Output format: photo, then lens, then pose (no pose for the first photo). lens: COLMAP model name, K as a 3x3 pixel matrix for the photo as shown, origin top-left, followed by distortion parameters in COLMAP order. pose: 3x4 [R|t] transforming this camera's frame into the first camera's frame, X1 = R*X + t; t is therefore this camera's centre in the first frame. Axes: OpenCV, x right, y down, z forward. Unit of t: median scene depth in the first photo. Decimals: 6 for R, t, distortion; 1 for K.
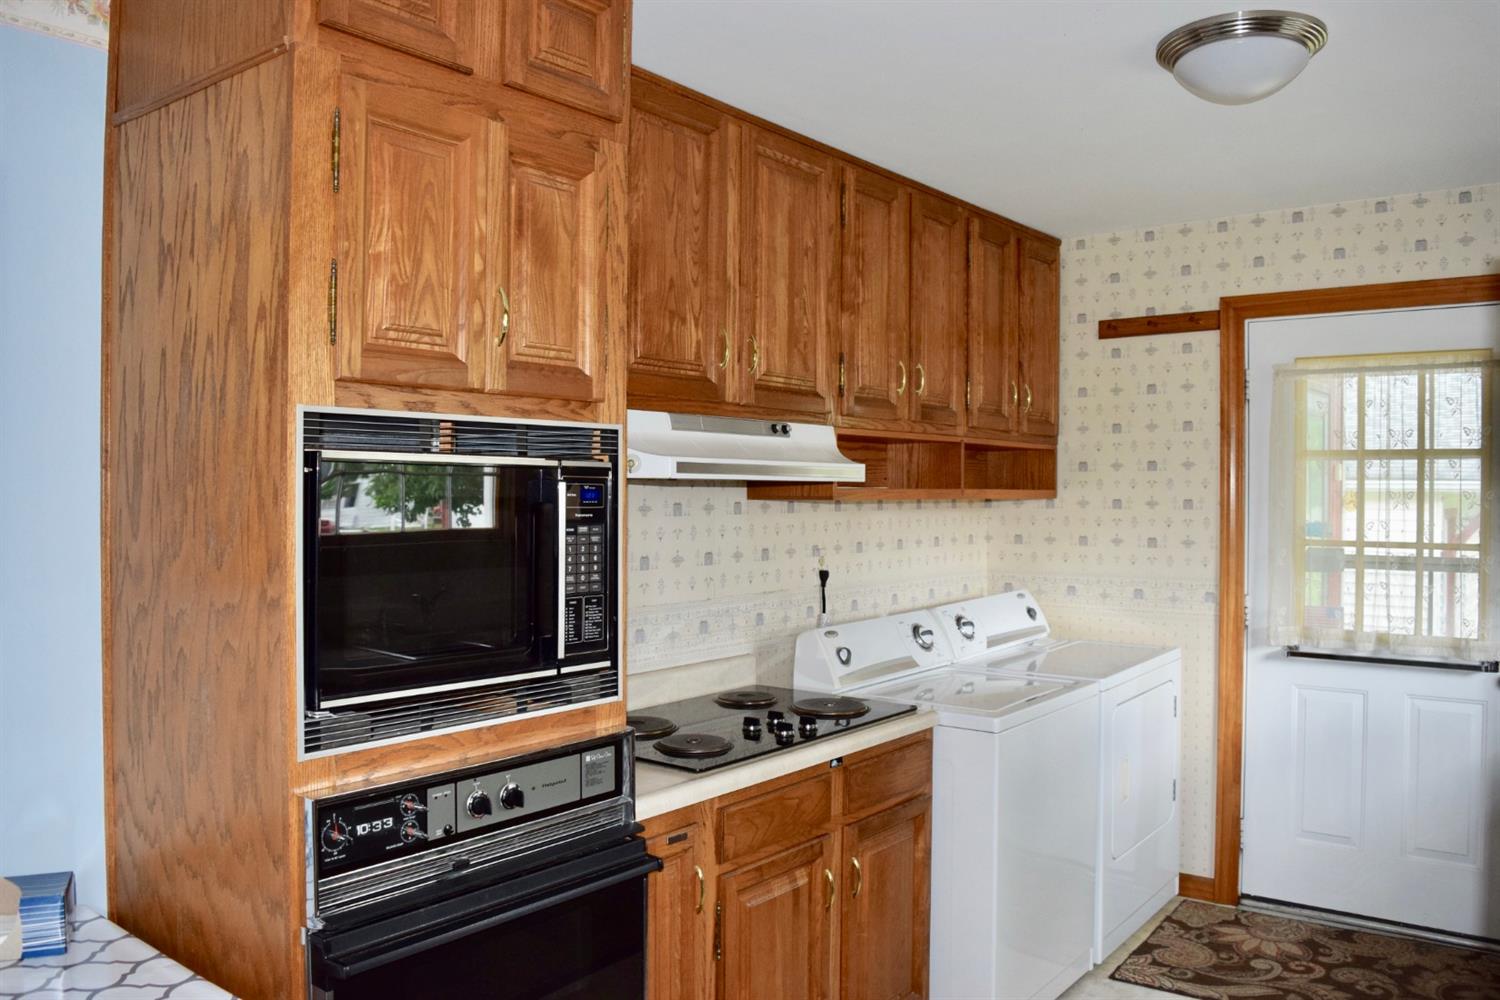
lens RADIAL K [[1179.8, 0, 750.0], [0, 1179.8, 500.0], [0, 0, 1]] dist [-0.095496, 0.021442]
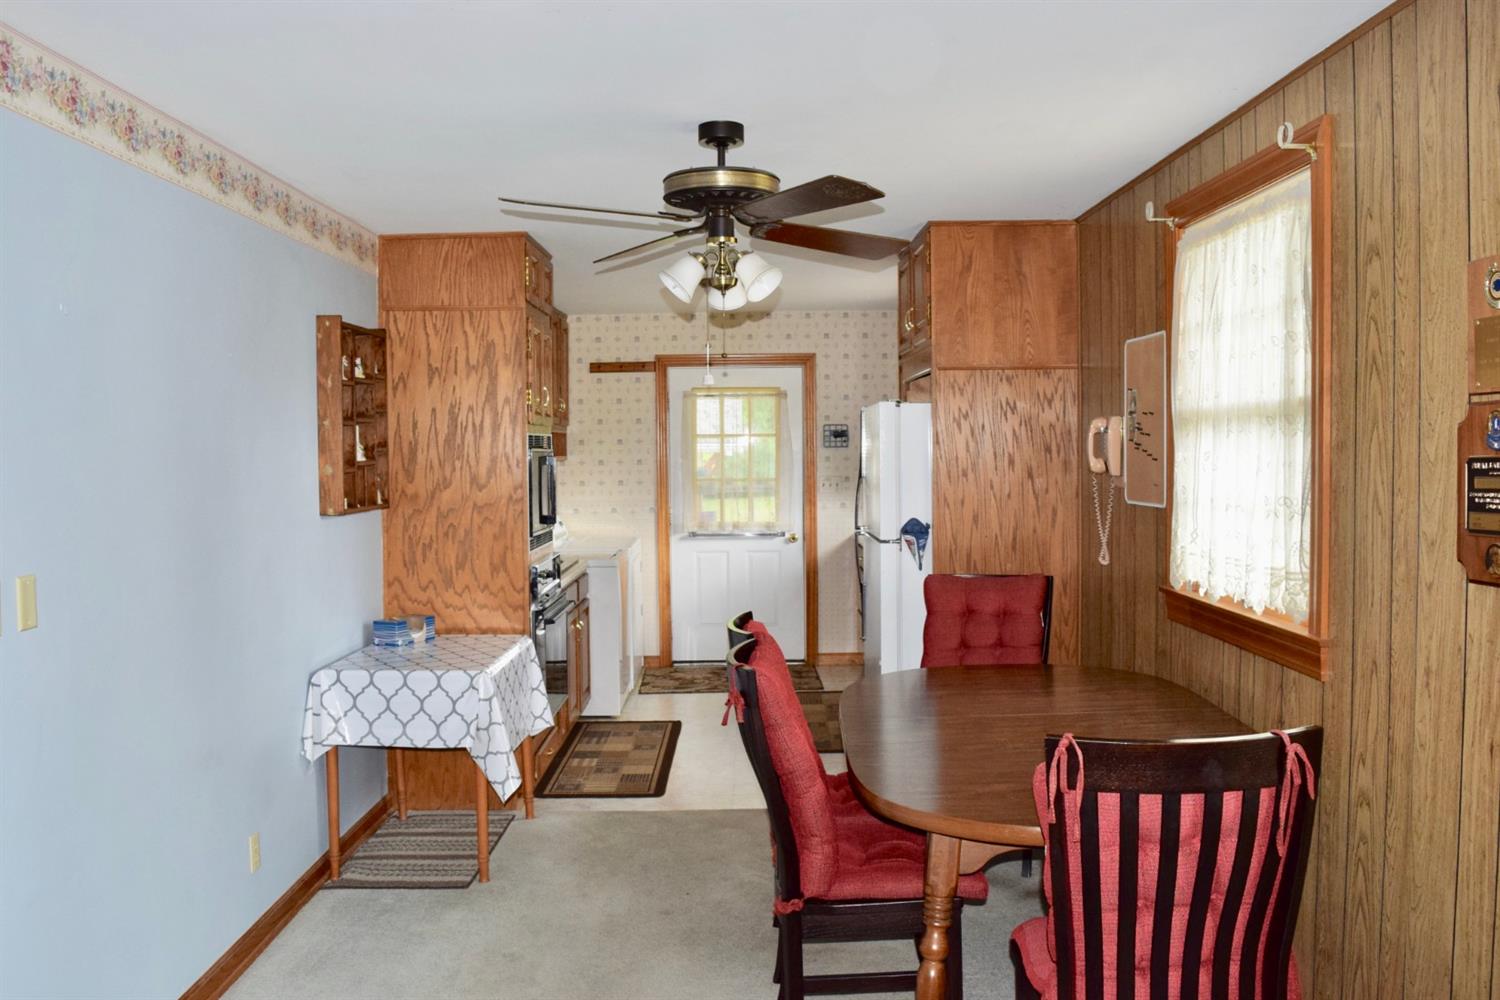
lens RADIAL K [[1245.2, 0, 750.0], [0, 1245.2, 500.0], [0, 0, 1]] dist [-0.094741, 0.012672]
pose [[0.784688, -0.037321, 0.618767, -0.802046], [0.017656, 0.999127, 0.037872, -0.009044], [-0.619640, -0.018793, 0.784661, -0.768852]]
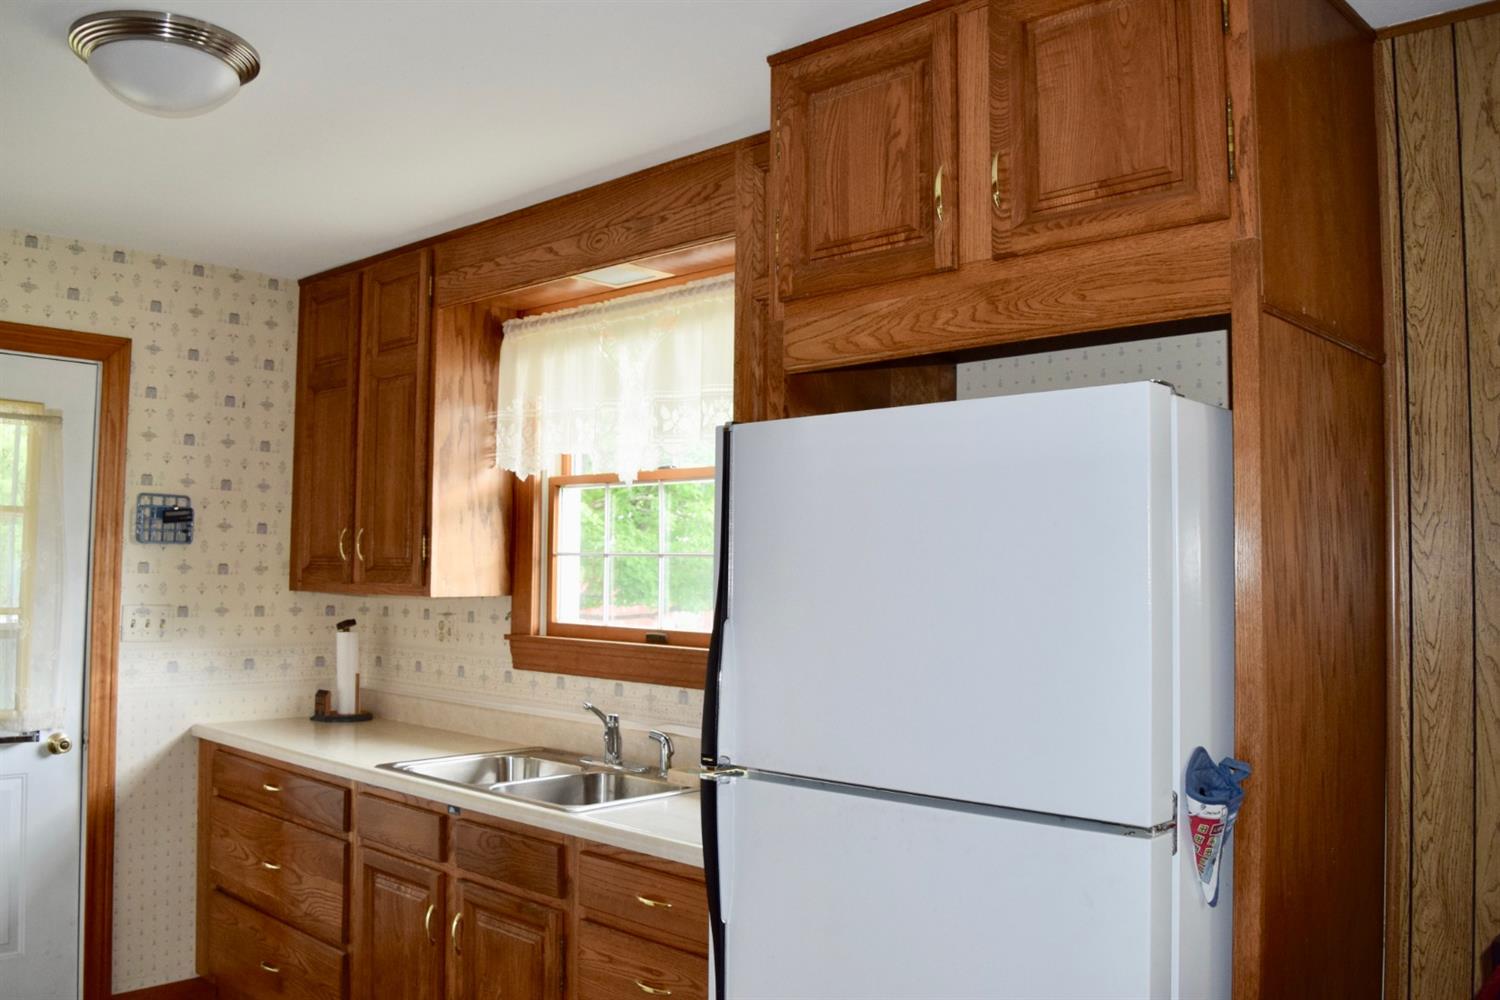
lens RADIAL K [[1245.2, 0, 750.0], [0, 1245.2, 500.0], [0, 0, 1]] dist [-0.094741, 0.012672]
pose [[0.084100, 0.057740, 0.994783, -0.286379], [-0.005744, 0.998331, -0.057460, 0.003470], [-0.996441, -0.000882, 0.084291, 0.290139]]
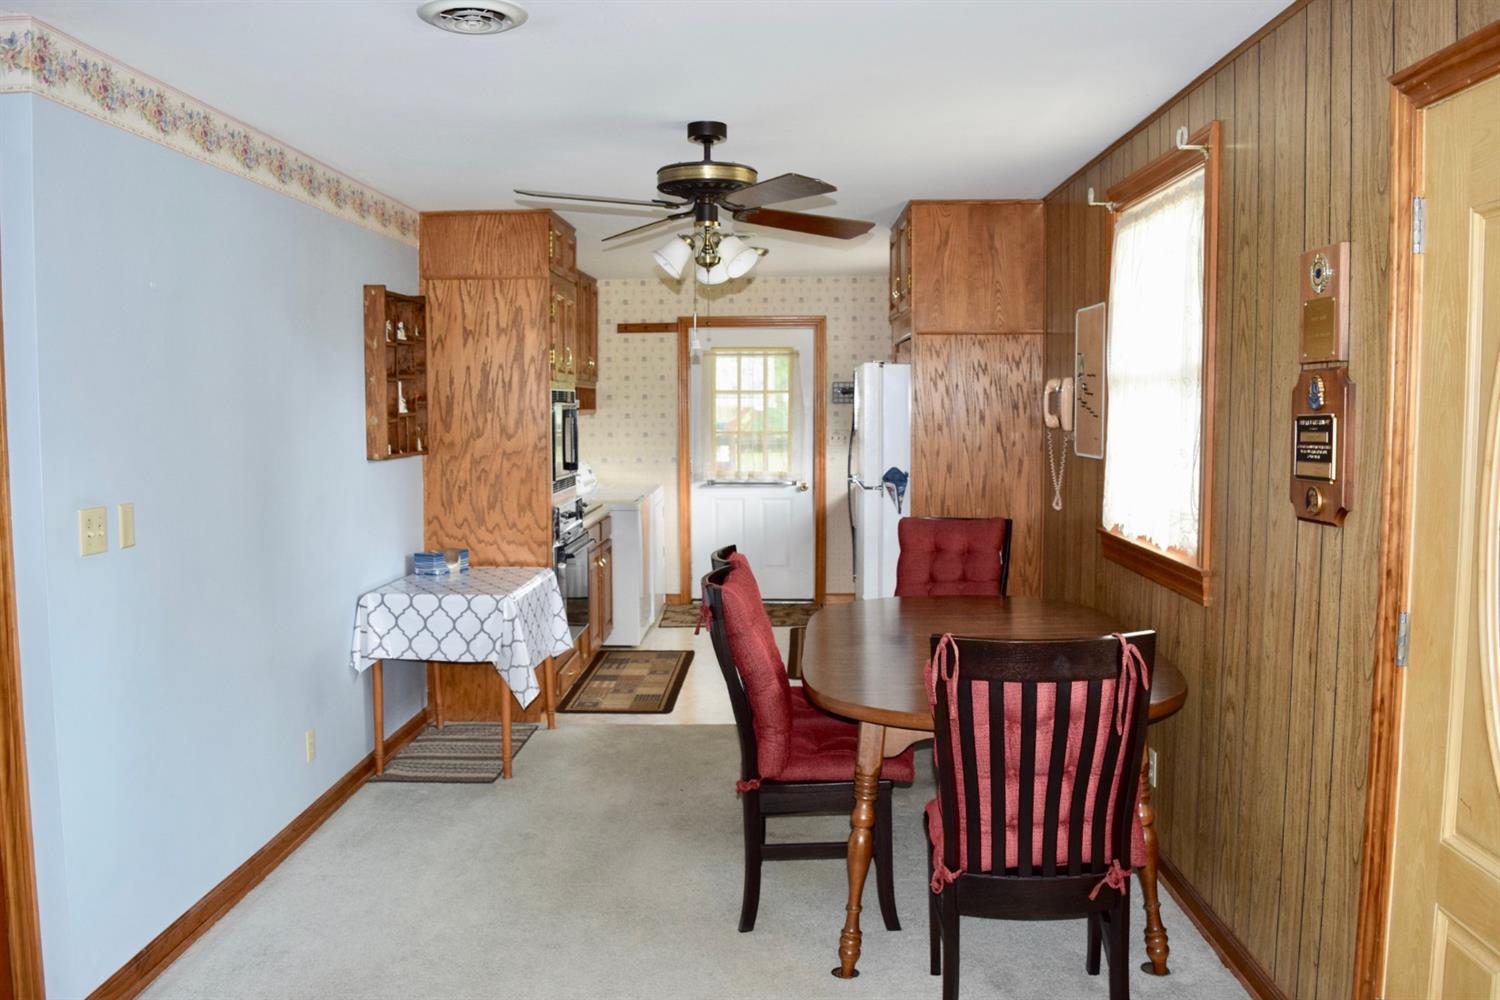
lens RADIAL K [[1213.9, 0, 750.0], [0, 1213.9, 500.0], [0, 0, 1]] dist [-0.093101, 0.002509]
pose [[0.805876, -0.053038, 0.589704, -0.838024], [0.010618, 0.997114, 0.075169, -0.007982], [-0.591989, -0.054315, 0.804114, -0.899771]]
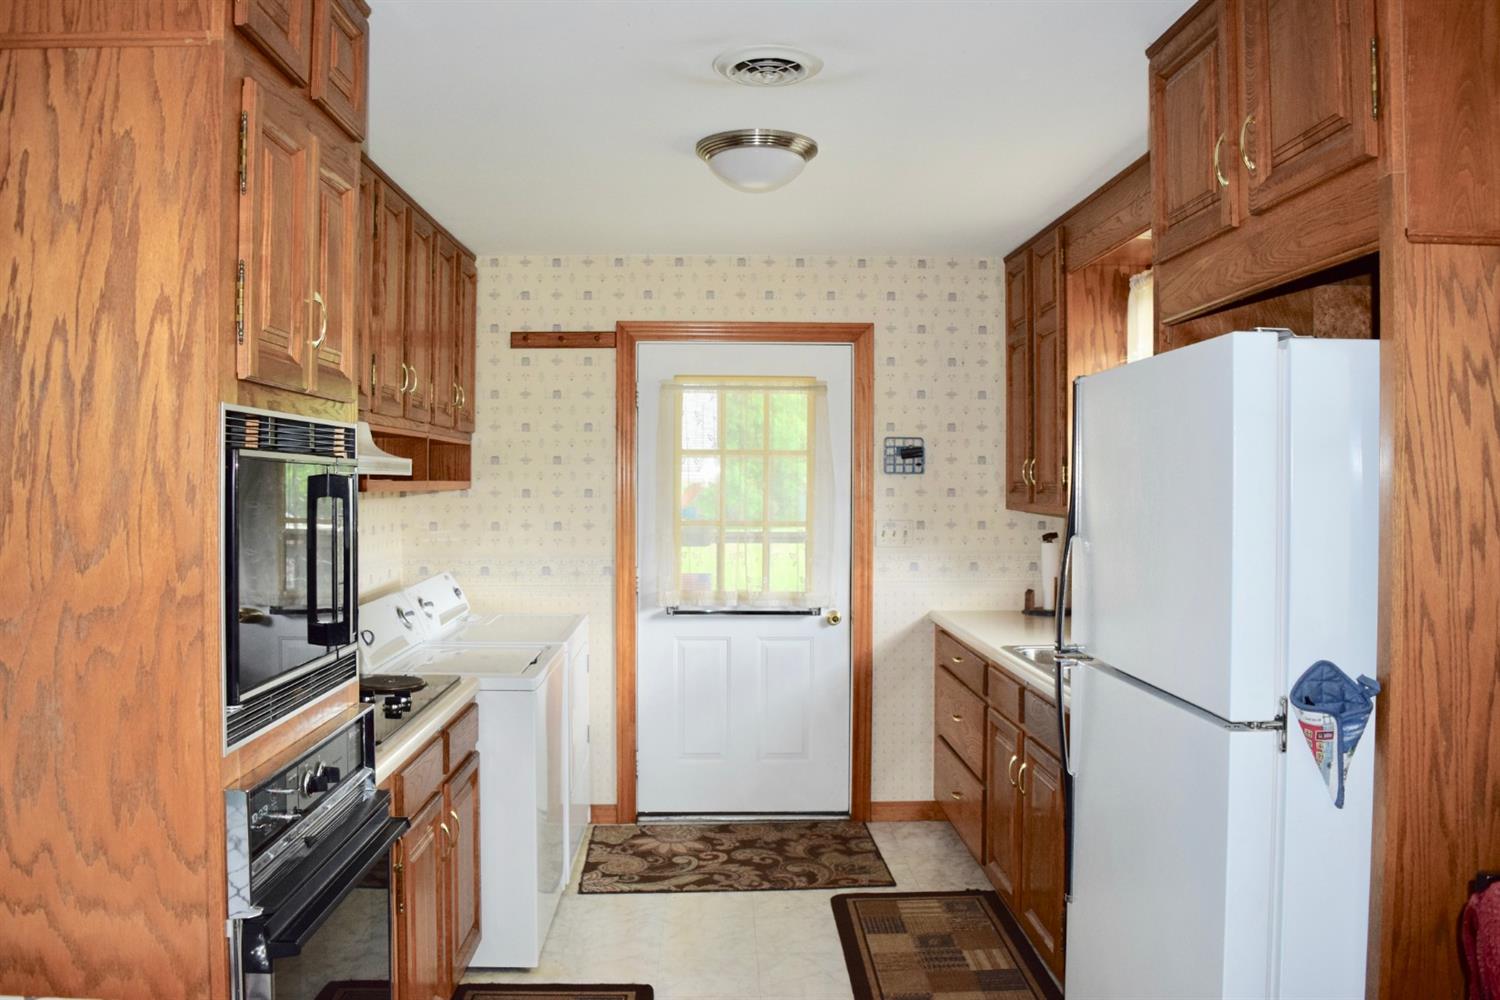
lens RADIAL K [[1179.8, 0, 750.0], [0, 1179.8, 500.0], [0, 0, 1]] dist [-0.095496, 0.021442]
pose [[0.765657, -0.010497, 0.643164, -0.288921], [0.003633, 0.999921, 0.011995, -0.003399], [-0.643239, -0.006848, 0.765635, -0.026398]]
